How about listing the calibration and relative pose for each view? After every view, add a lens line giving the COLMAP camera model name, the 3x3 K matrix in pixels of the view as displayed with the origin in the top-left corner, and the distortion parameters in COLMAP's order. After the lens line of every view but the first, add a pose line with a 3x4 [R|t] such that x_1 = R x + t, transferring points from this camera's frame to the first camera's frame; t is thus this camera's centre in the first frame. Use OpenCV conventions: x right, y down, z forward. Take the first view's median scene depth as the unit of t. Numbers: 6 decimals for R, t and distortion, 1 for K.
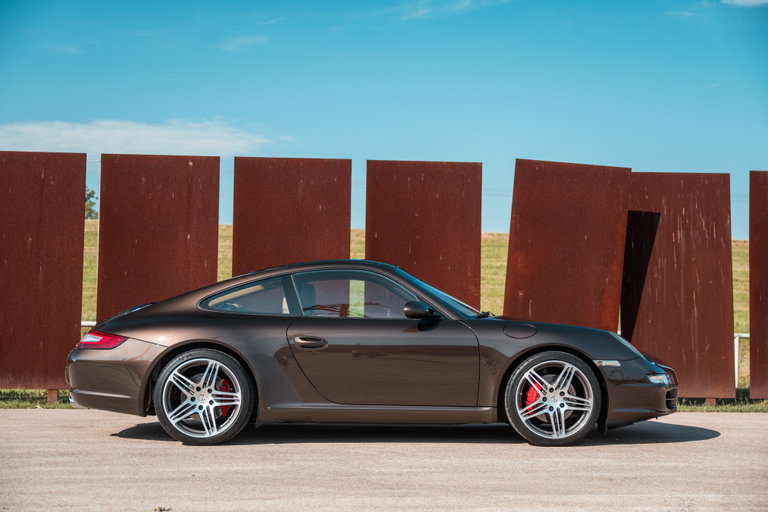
lens RADIAL K [[1211.3, 0, 382.1], [0, 1211.3, 254.6], [0, 0, 1]] dist [0.001766, 0.000000]
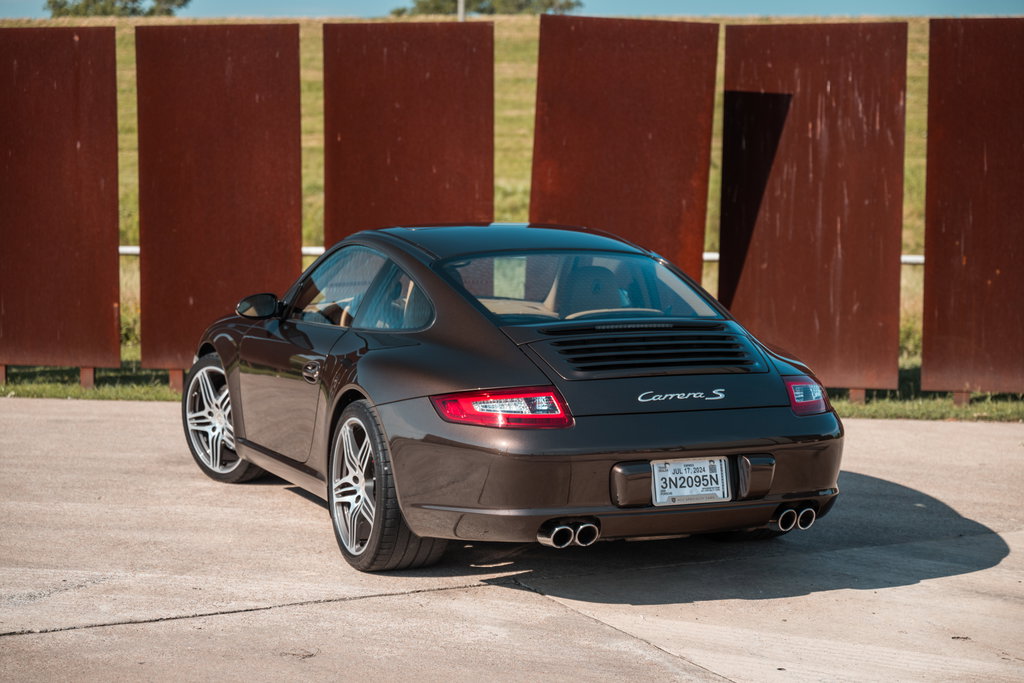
lens RADIAL K [[2018.1, 0, 512.8], [0, 2018.1, 345.0], [0, 0, 1]] dist [0.002074, 0.000000]
pose [[0.959898, 0.013200, -0.280039, 0.395865], [0.026232, 0.990280, 0.136595, -0.051842], [0.279120, -0.138463, 0.950221, -0.041262]]
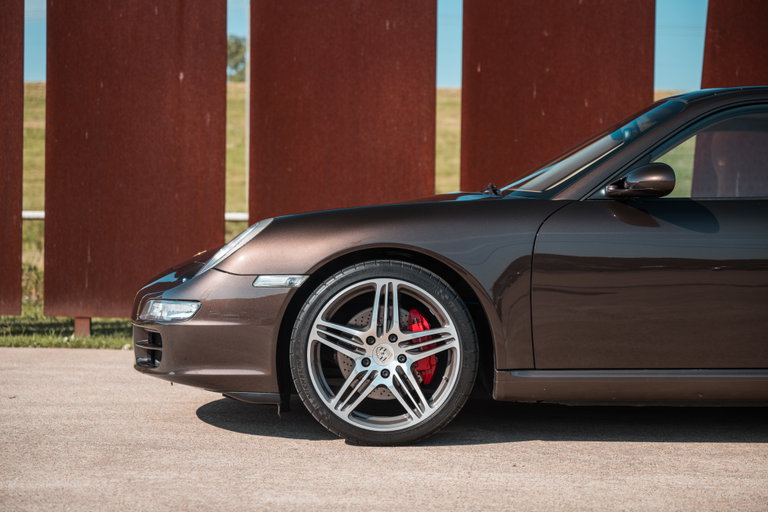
lens RADIAL K [[1512.8, 0, 387.6], [0, 1512.8, 257.7], [0, 0, 1]] dist [0.003453, 0.000000]
pose [[0.983258, 0.002779, -0.182195, 0.088432], [0.012126, 0.996669, 0.080643, 0.016886], [0.181813, -0.081502, 0.979950, 0.234912]]
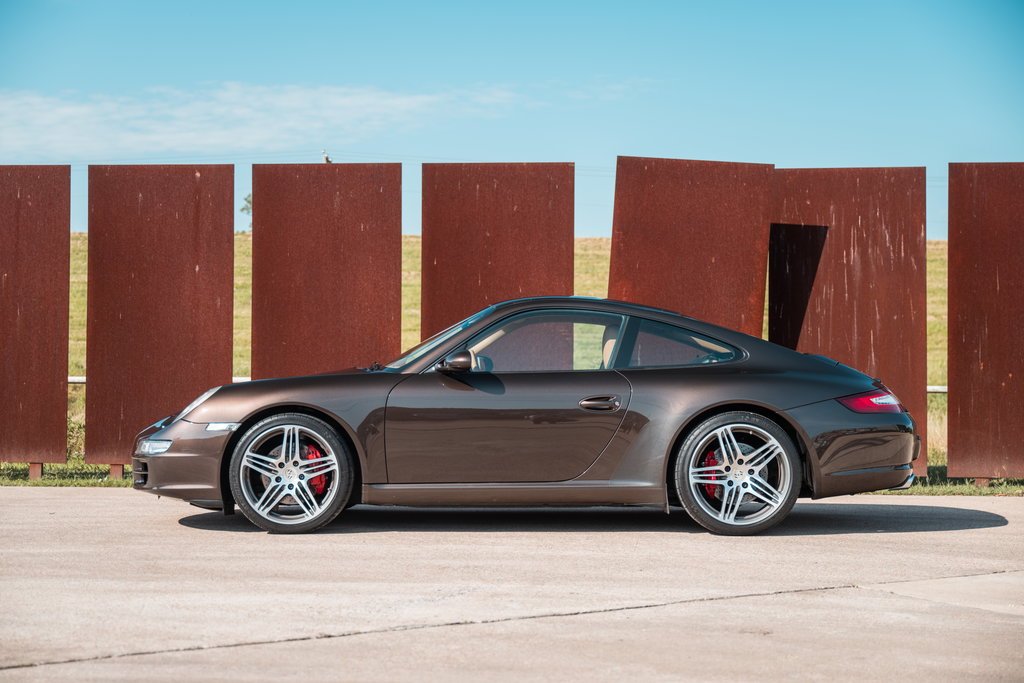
lens RADIAL K [[1667.3, 0, 514.6], [0, 1667.3, 345.2], [0, 0, 1]] dist [0.000553, 0.000000]
pose [[0.985528, -0.010079, -0.169213, 0.219816], [0.016517, 0.999191, 0.036680, -0.001308], [0.168707, -0.038944, 0.984897, -0.026300]]
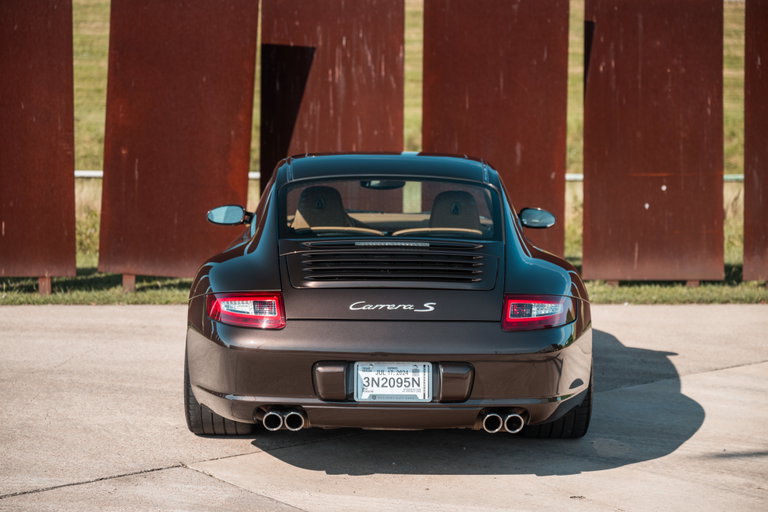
lens RADIAL K [[1512.8, 0, 380.2], [0, 1512.8, 259.8], [0, 0, 1]] dist [0.003453, 0.000000]
pose [[0.999076, -0.003570, -0.042821, 0.322802], [0.010206, 0.987737, 0.155790, -0.049950], [0.041740, -0.156084, 0.986862, 0.018368]]
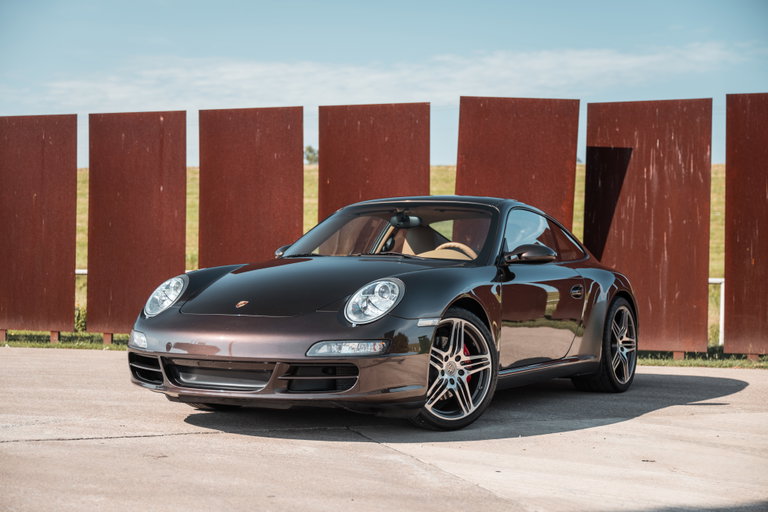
lens RADIAL K [[1310.3, 0, 379.4], [0, 1310.3, 255.6], [0, 0, 1]] dist [-0.001714, 0.000000]
pose [[0.919080, -0.008985, -0.393969, 0.454014], [0.025283, 0.999025, 0.036199, 0.006920], [0.393259, -0.043231, 0.918411, 0.026472]]
